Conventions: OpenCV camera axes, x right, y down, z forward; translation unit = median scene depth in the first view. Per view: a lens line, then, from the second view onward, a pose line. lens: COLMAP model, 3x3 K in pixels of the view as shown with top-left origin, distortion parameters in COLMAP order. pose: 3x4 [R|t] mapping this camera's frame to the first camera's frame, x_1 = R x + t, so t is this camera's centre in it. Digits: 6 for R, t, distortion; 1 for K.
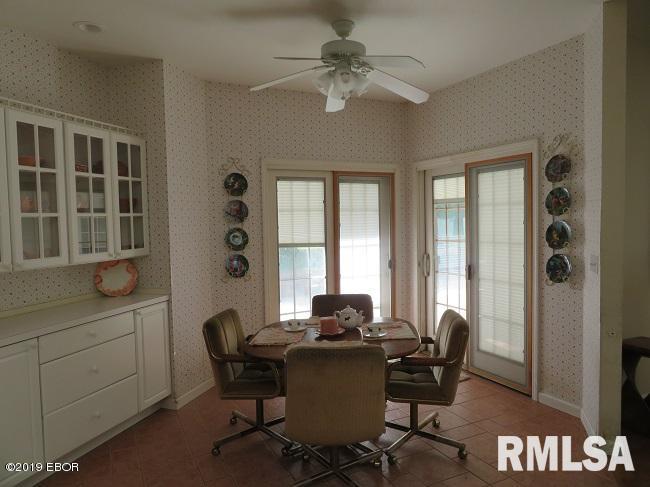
lens RADIAL K [[464.9, 0, 325.0], [0, 464.9, 243.5], [0, 0, 1]] dist [-0.004743, -0.004228]
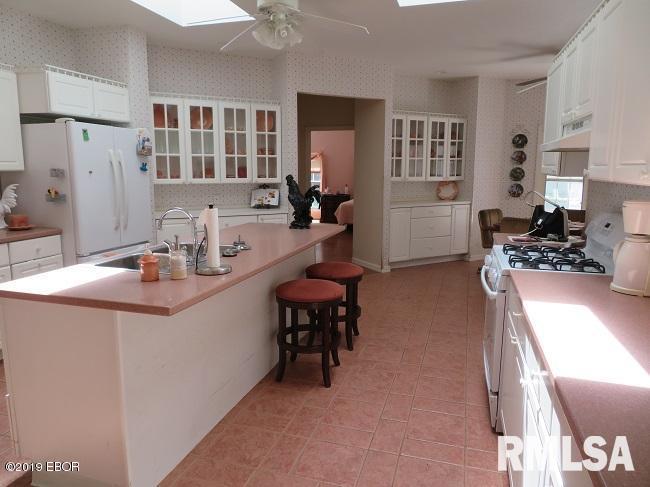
lens RADIAL K [[464.9, 0, 325.0], [0, 464.9, 243.5], [0, 0, 1]] dist [-0.004743, -0.004228]
pose [[0.729133, 0.130373, -0.671840, 0.462783], [-0.052888, 0.989486, 0.134615, 0.048986], [0.682326, -0.062619, 0.728361, -0.710892]]
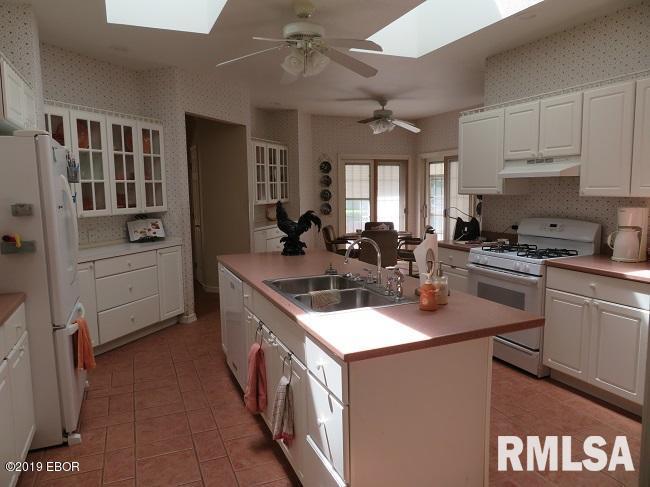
lens RADIAL K [[464.9, 0, 325.0], [0, 464.9, 243.5], [0, 0, 1]] dist [-0.004743, -0.004228]
pose [[0.998295, 0.011762, -0.057166, -0.077146], [-0.007905, 0.997707, 0.067219, 0.061971], [0.057825, -0.066653, 0.996099, -0.973362]]
